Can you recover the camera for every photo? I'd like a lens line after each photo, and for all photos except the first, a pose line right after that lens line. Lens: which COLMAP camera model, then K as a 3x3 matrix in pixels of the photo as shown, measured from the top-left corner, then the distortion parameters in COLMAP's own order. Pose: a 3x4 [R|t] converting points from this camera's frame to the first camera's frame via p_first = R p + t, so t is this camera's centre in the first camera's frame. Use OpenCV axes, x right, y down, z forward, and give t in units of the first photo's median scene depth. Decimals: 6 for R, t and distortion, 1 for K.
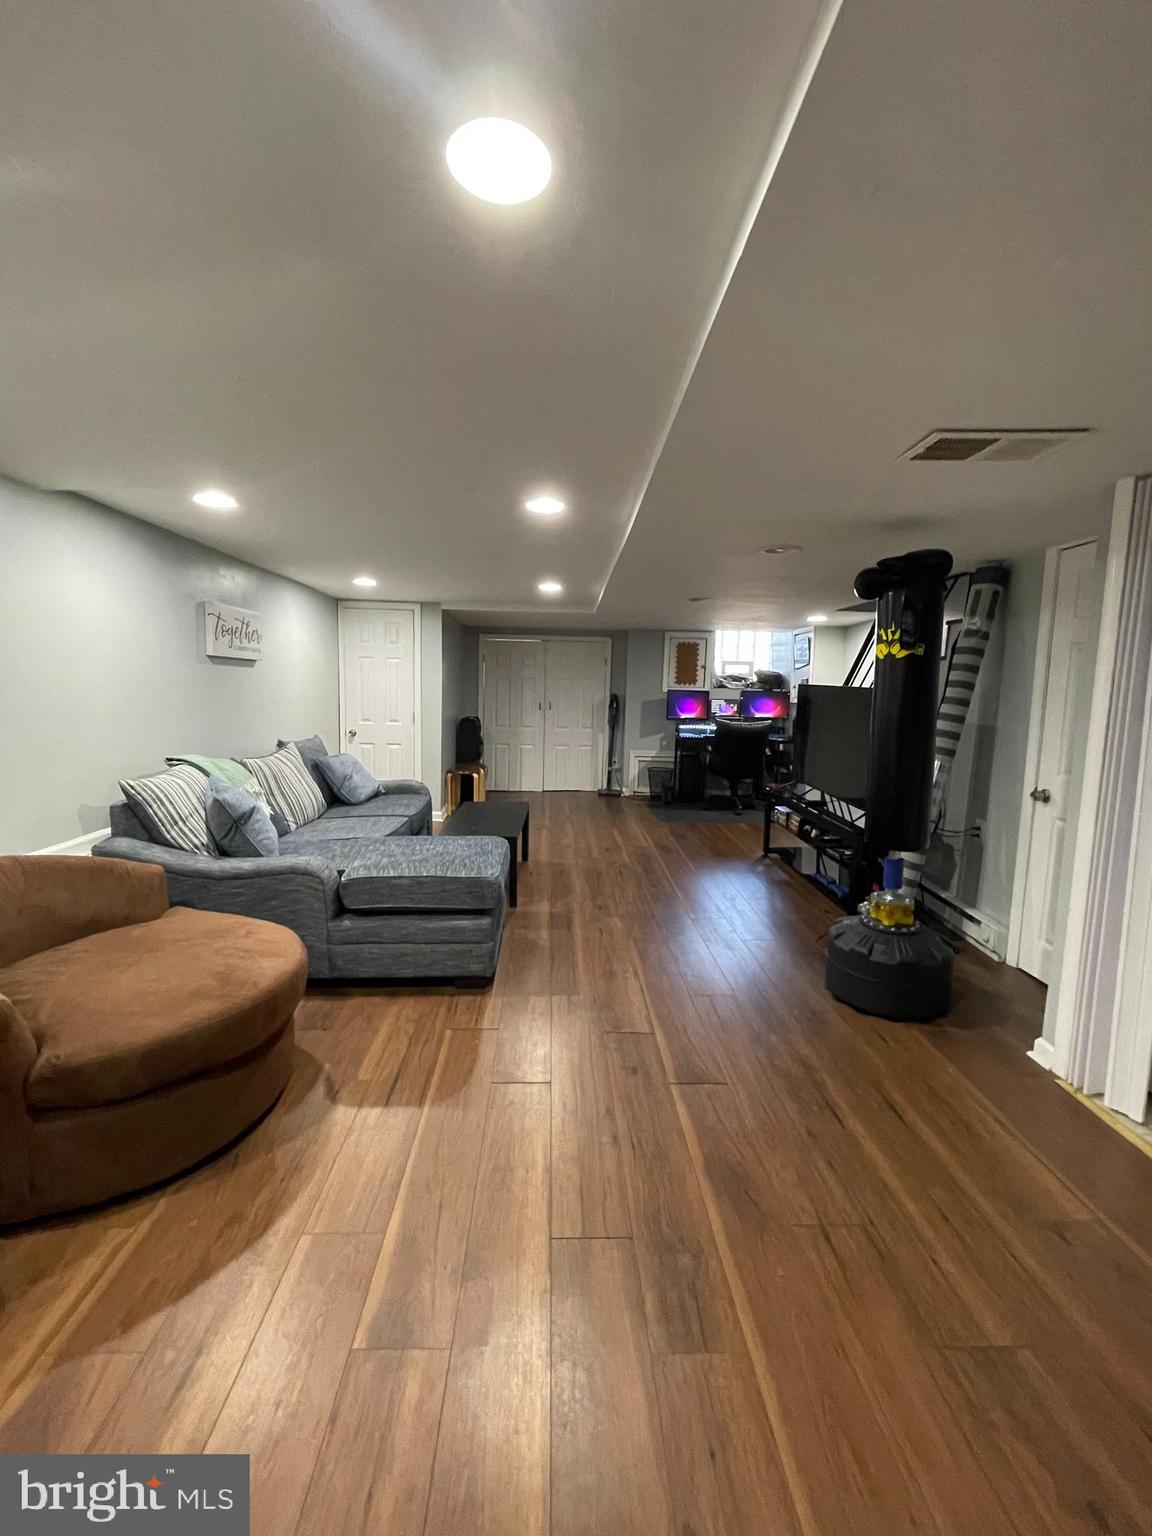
lens RADIAL K [[642.2, 0, 575.3], [0, 642.2, 765.4], [0, 0, 1]] dist [0.009067, 0.000367]
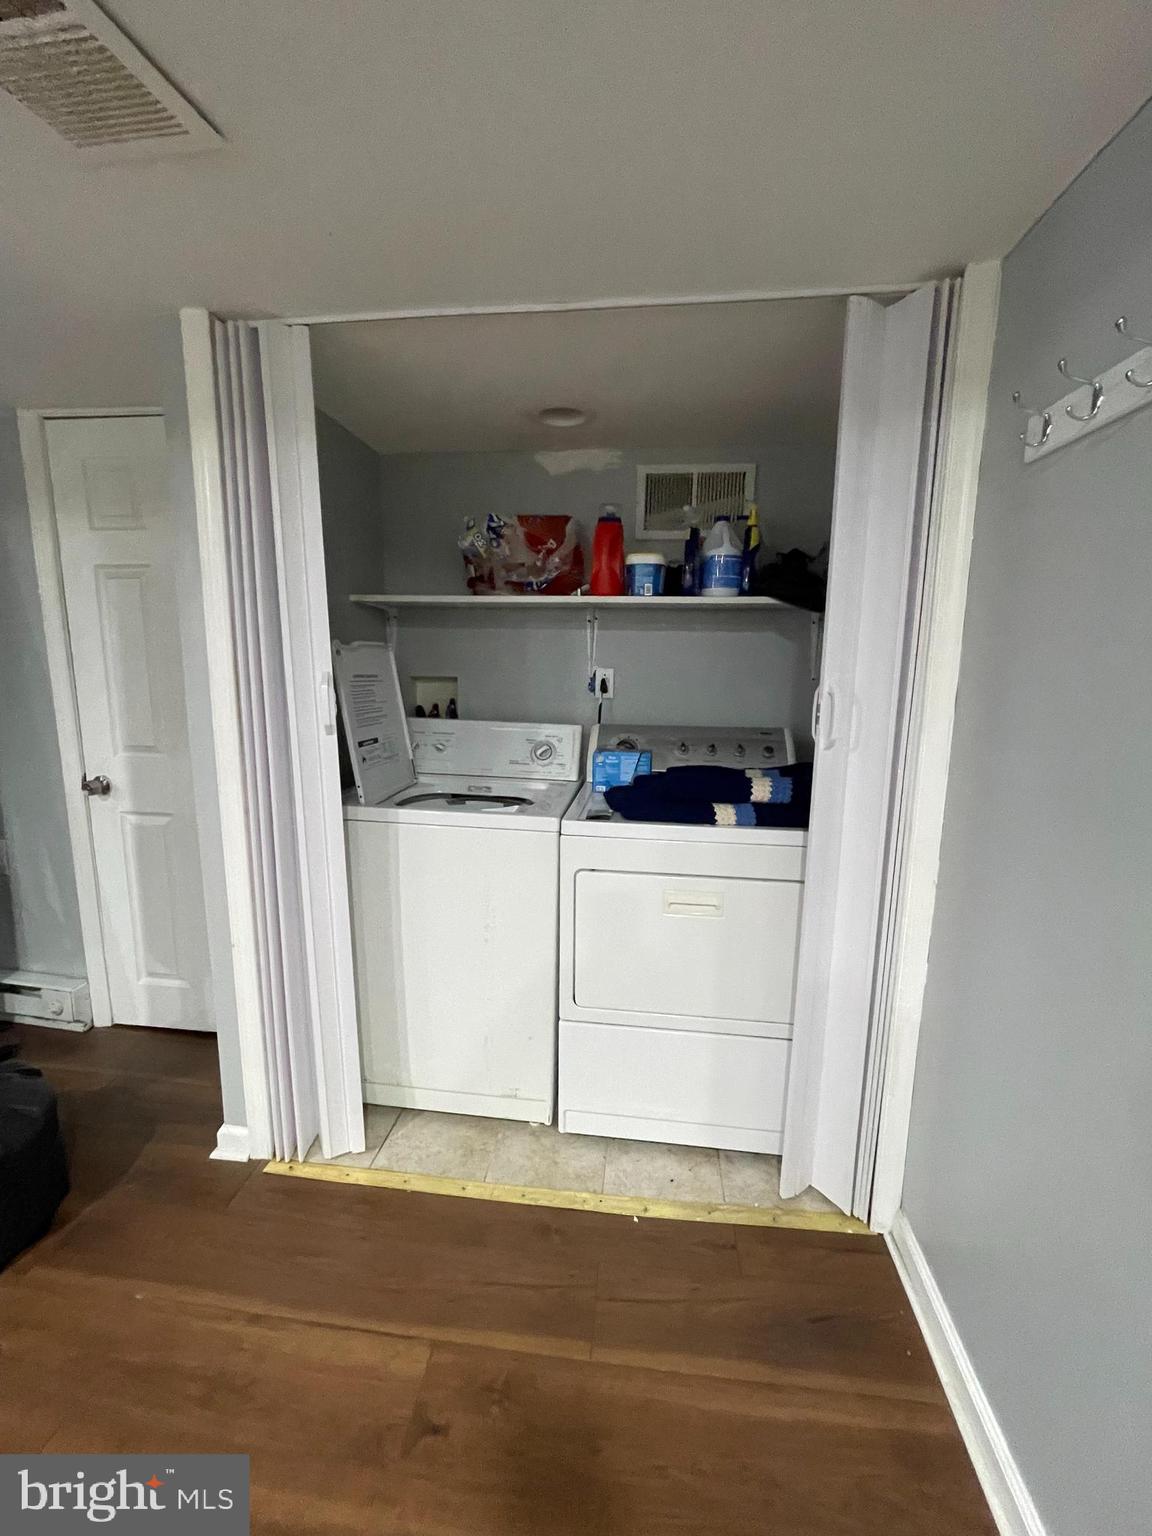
lens RADIAL K [[642.2, 0, 575.9], [0, 642.2, 760.8], [0, 0, 1]] dist [0.009067, 0.000367]
pose [[0.152262, -0.185065, 0.970859, 0.128329], [0.107715, 0.979569, 0.169832, -0.043741], [-0.982453, 0.078717, 0.169085, 0.374247]]
